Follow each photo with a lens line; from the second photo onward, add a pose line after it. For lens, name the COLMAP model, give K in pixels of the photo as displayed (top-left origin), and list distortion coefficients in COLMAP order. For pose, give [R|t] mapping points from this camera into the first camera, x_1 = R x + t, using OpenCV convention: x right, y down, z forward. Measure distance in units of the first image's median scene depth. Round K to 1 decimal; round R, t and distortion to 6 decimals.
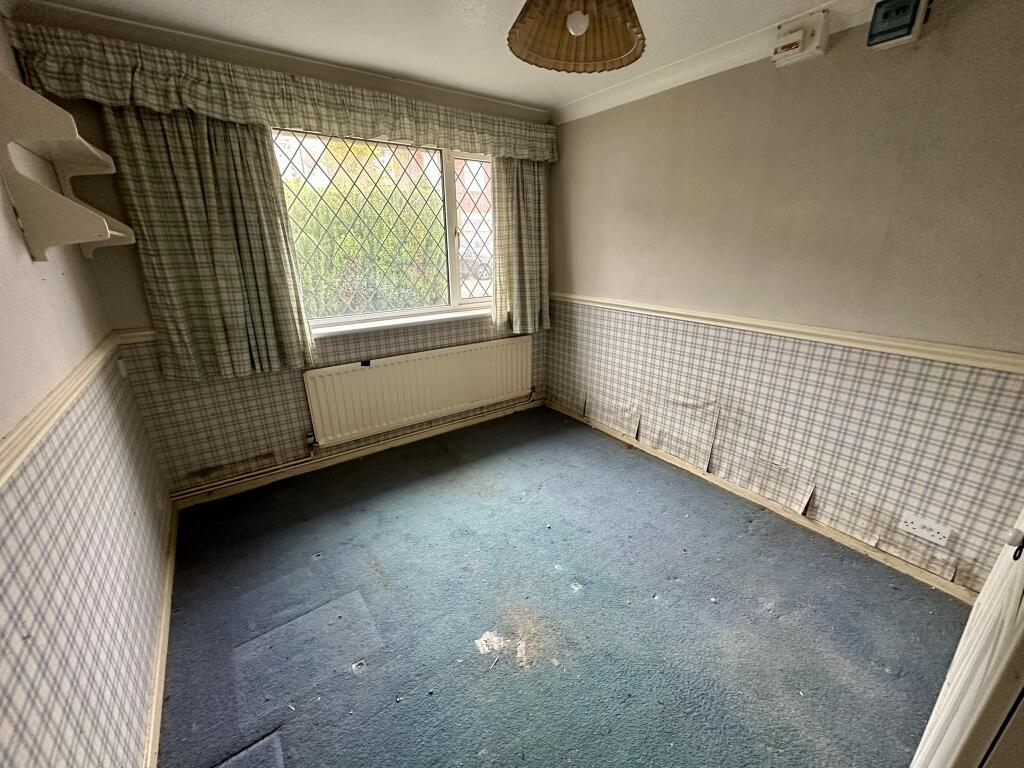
lens RADIAL K [[407.9, 0, 510.7], [0, 407.9, 385.2], [0, 0, 1]] dist [-0.001294, -0.000386]
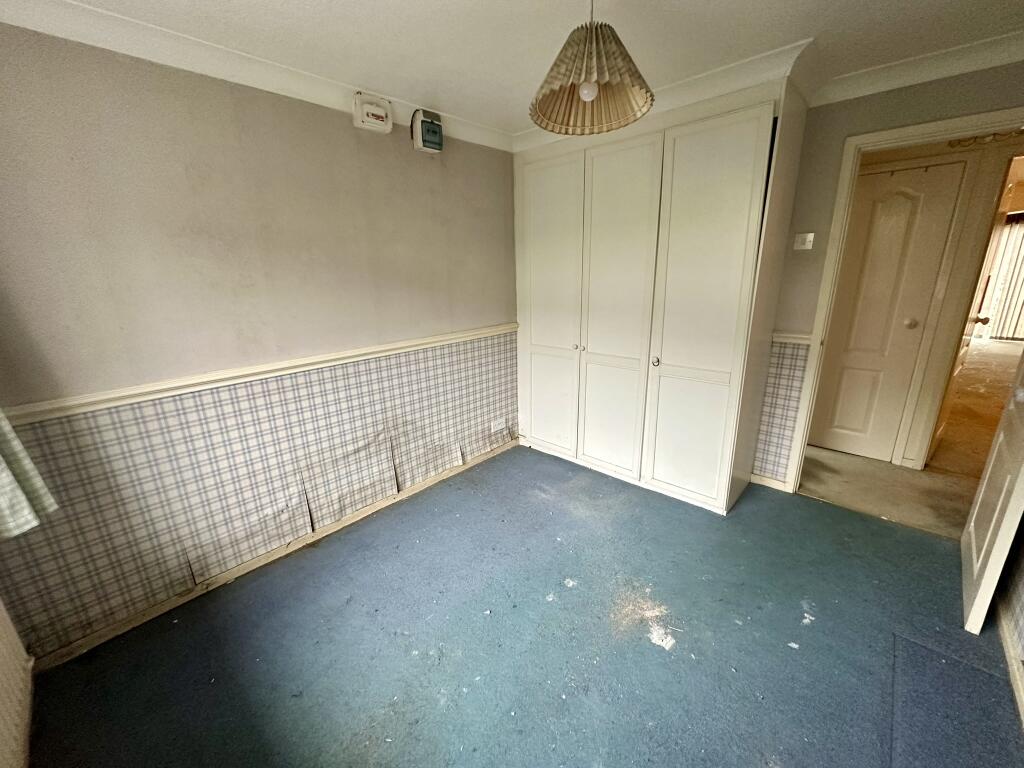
lens RADIAL K [[407.9, 0, 510.7], [0, 407.9, 385.2], [0, 0, 1]] dist [-0.001294, -0.000386]
pose [[-0.198175, -0.258080, 0.945580, -0.530353], [0.349921, 0.882514, 0.314203, -0.278836], [-0.915578, 0.393145, -0.084585, 0.775676]]
